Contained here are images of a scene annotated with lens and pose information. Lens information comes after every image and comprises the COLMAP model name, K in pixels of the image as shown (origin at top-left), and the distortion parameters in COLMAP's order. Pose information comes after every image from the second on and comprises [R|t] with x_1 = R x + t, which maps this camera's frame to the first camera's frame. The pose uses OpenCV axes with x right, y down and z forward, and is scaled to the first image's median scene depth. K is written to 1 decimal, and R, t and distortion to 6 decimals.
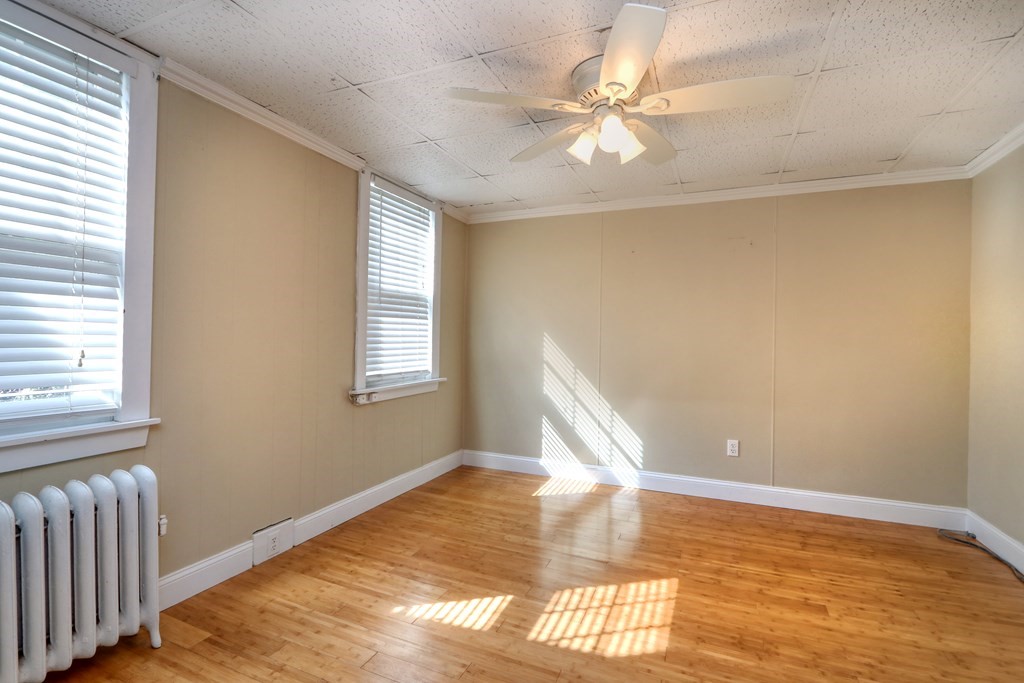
lens RADIAL K [[473.3, 0, 510.1], [0, 473.3, 340.2], [0, 0, 1]] dist [-0.015469, -0.000322]
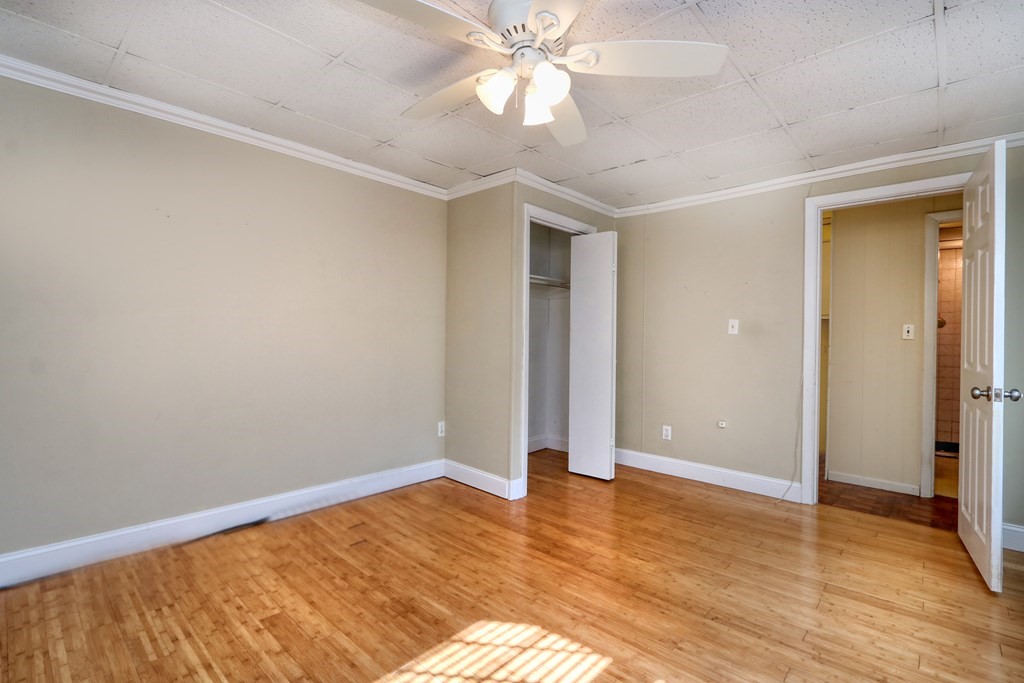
lens RADIAL K [[473.3, 0, 512.6], [0, 473.3, 341.2], [0, 0, 1]] dist [-0.015469, -0.000322]
pose [[-0.945404, -0.028733, 0.324633, -0.059160], [-0.027153, 0.999587, 0.009397, 0.020868], [-0.324769, 0.000069, -0.945793, 1.904839]]
